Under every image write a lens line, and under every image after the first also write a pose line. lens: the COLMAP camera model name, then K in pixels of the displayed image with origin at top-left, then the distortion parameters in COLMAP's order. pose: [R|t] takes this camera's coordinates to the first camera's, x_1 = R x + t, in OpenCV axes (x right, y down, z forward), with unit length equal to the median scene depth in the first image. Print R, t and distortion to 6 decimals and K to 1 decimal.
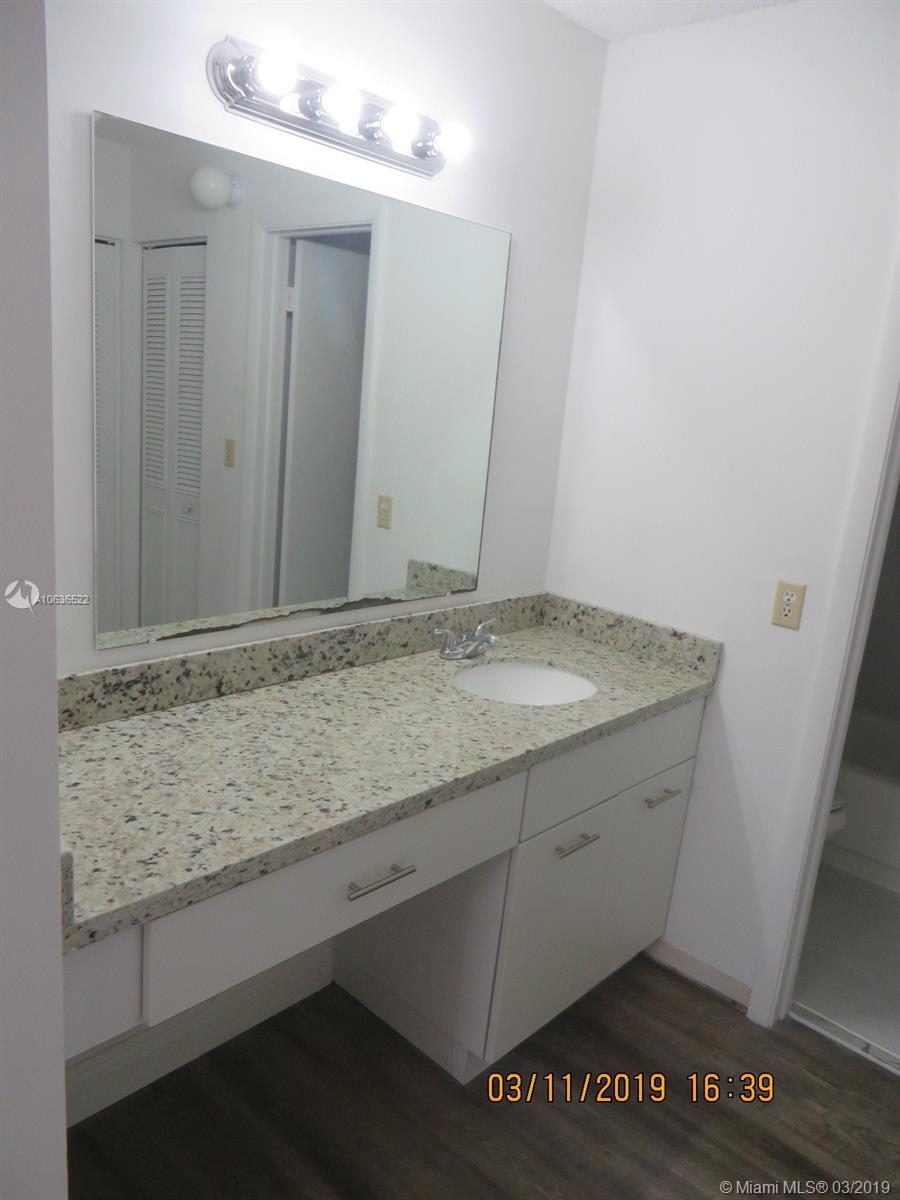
lens RADIAL K [[899.9, 0, 450.0], [0, 899.9, 600.0], [0, 0, 1]] dist [-0.005280, -0.004002]
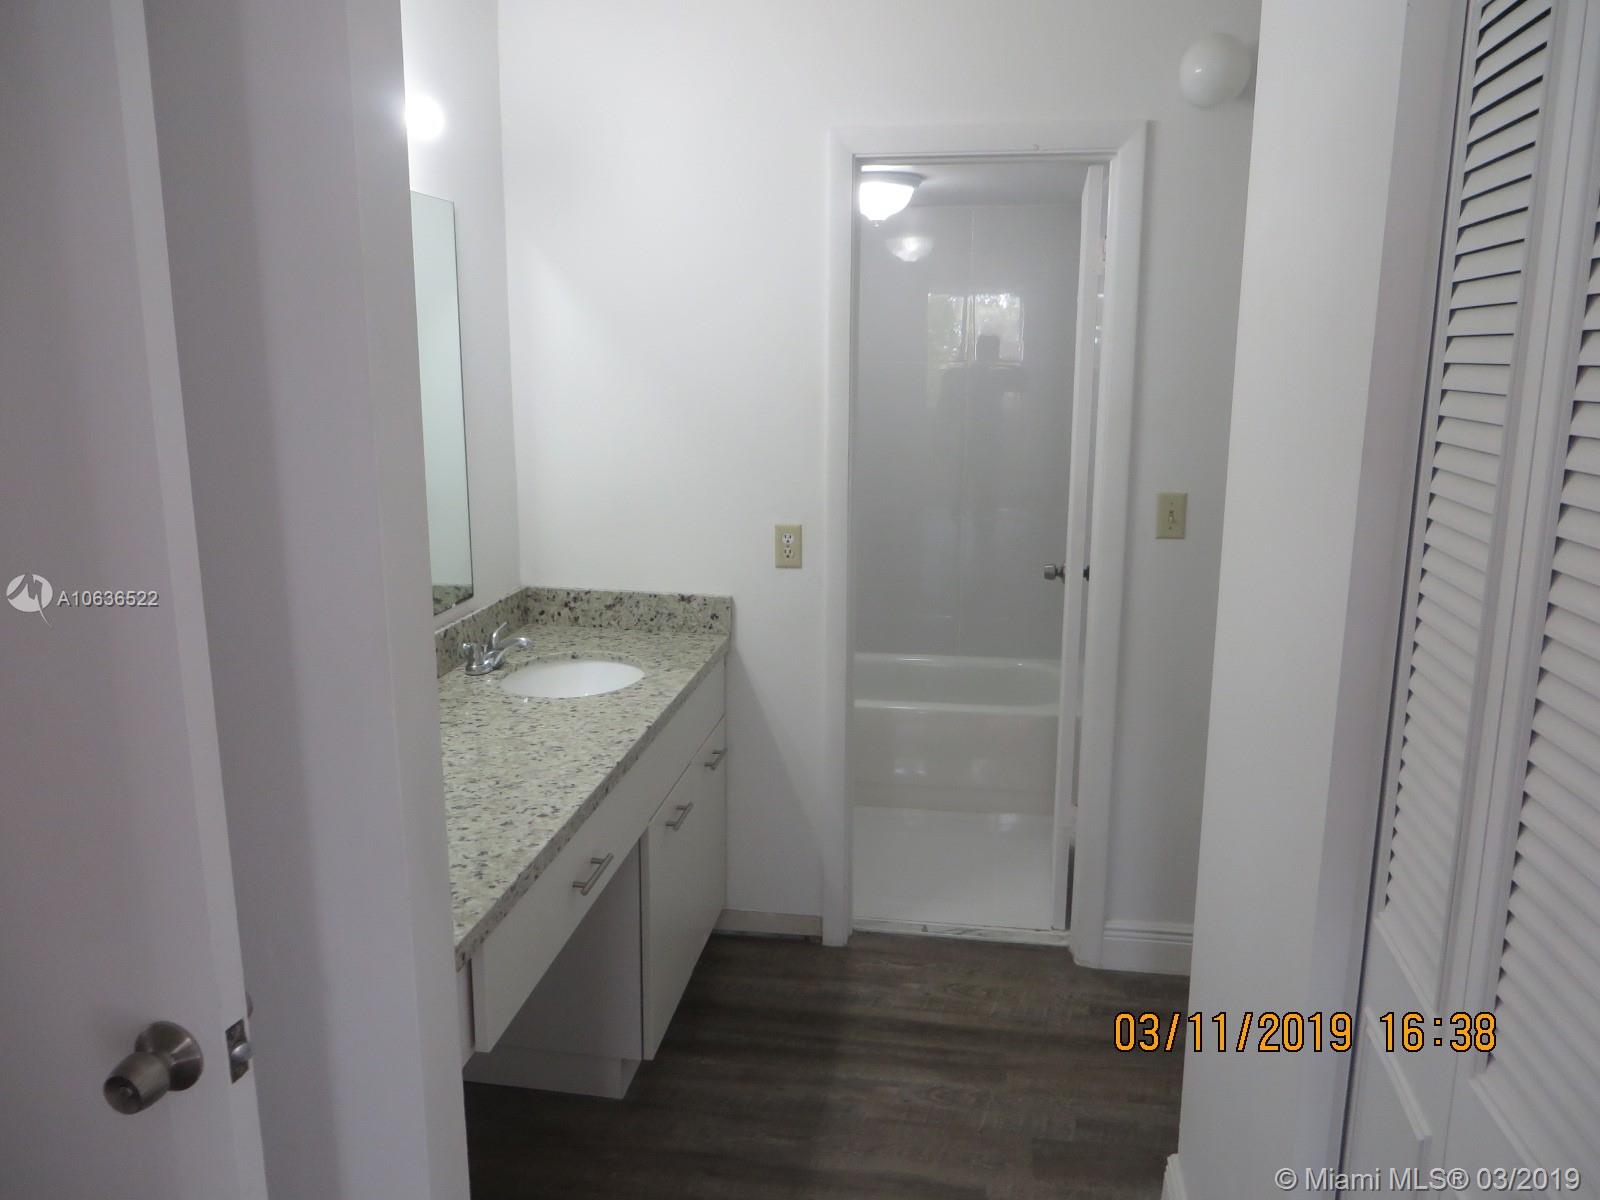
lens RADIAL K [[1199.8, 0, 800.0], [0, 1199.8, 600.0], [0, 0, 1]] dist [-0.005280, -0.004002]
pose [[0.826548, -0.203704, 0.524712, -0.338995], [0.201743, 0.977494, 0.061689, -0.015979], [-0.525469, 0.054868, 0.849042, -0.184516]]
